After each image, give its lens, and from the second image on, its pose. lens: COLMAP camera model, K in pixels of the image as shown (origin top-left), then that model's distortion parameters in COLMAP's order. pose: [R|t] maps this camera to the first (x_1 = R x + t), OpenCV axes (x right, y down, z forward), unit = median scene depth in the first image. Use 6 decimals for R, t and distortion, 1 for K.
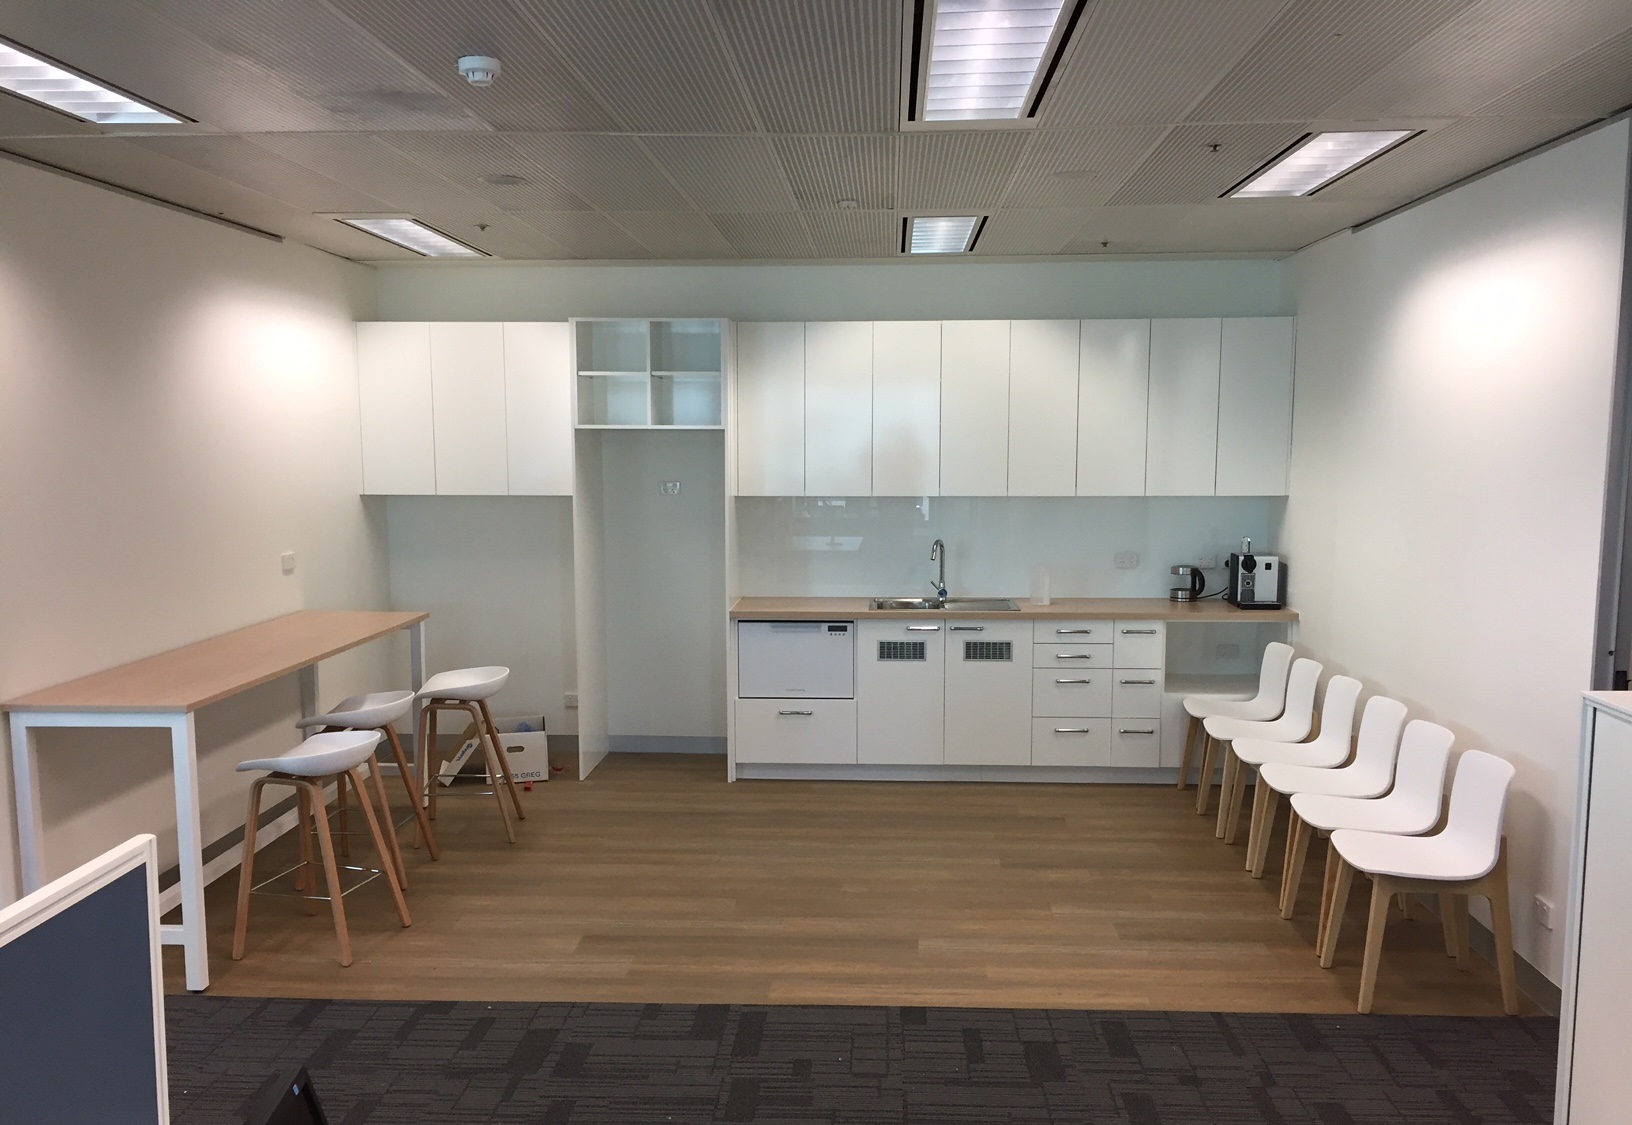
lens RADIAL K [[1407.2, 0, 815.3], [0, 1407.2, 575.0], [0, 0, 1]] dist [0.002513, 0.001124]
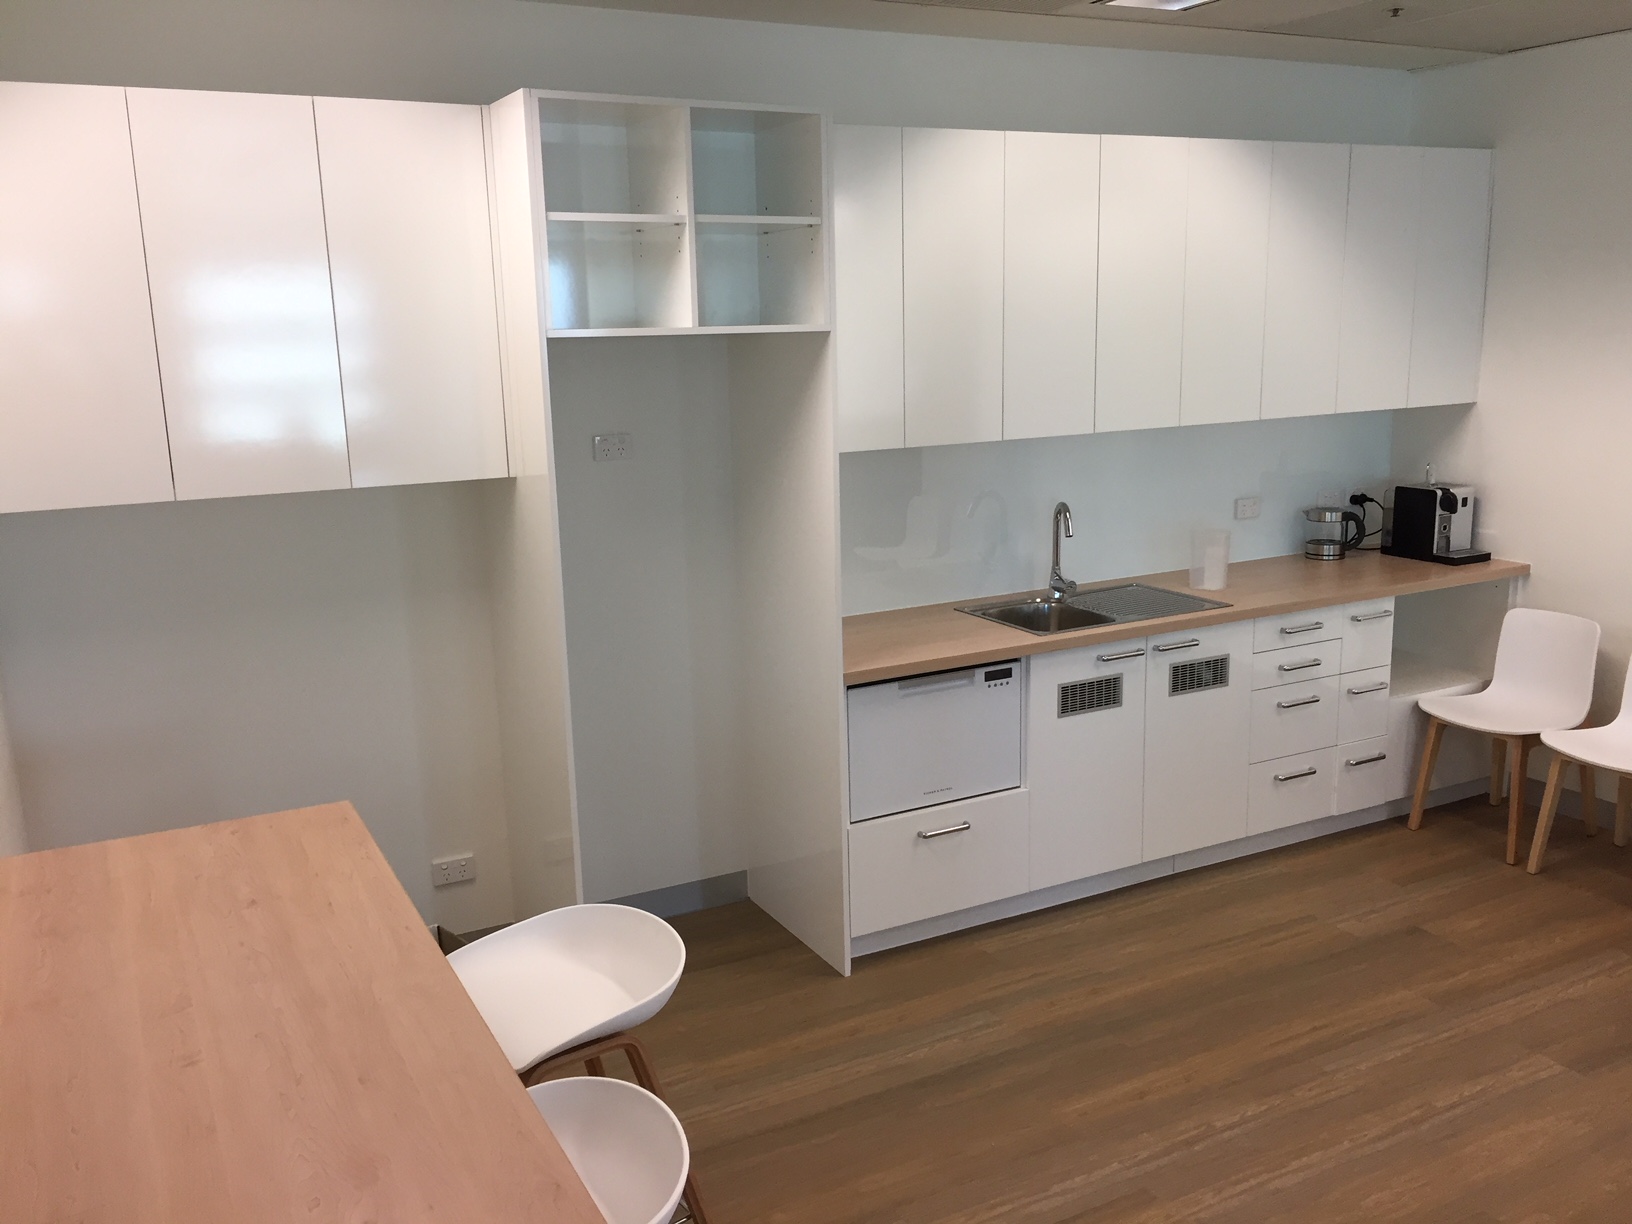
lens RADIAL K [[1391.6, 0, 815.7], [0, 1391.6, 597.6], [0, 0, 1]] dist [0.005893, -0.009245]
pose [[0.863475, -0.120872, 0.489694, -0.326536], [0.075926, 0.990947, 0.110718, -0.062552], [-0.498644, -0.058422, 0.864836, 0.547242]]
